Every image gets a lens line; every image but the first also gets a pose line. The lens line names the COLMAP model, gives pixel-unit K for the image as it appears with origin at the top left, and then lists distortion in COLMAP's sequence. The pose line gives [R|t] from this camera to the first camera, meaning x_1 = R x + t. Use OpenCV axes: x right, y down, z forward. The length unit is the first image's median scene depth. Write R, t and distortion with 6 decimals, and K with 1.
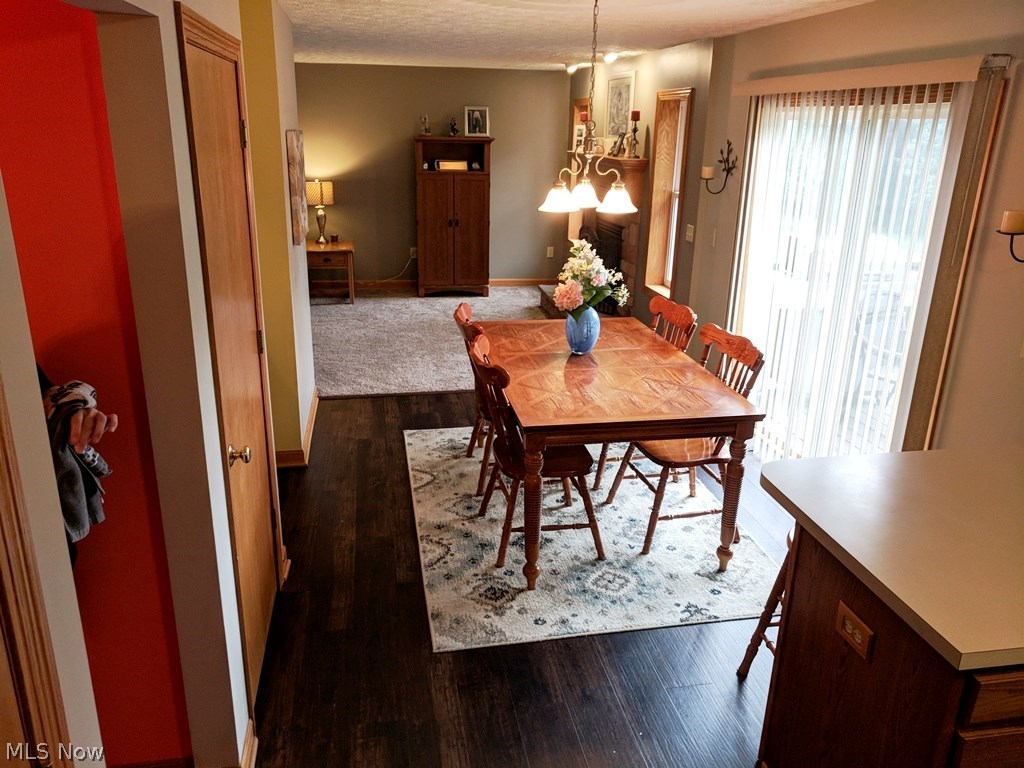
lens RADIAL K [[778.8, 0, 512.0], [0, 778.8, 384.0], [0, 0, 1]] dist [0.038326, -0.003398]
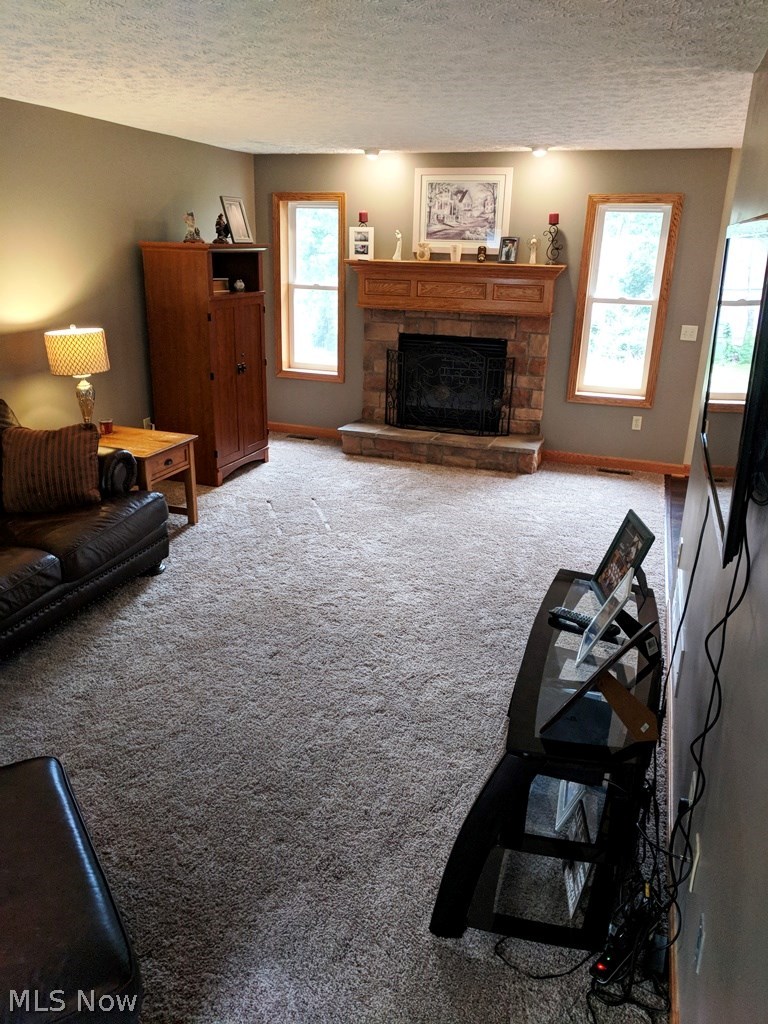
lens RADIAL K [[778.8, 0, 384.0], [0, 778.8, 512.0], [0, 0, 1]] dist [0.038326, -0.003398]
pose [[0.486061, -0.296914, 0.821941, -0.622959], [0.263728, 0.946504, 0.185952, -0.181959], [-0.833182, 0.126385, 0.538363, 0.537088]]
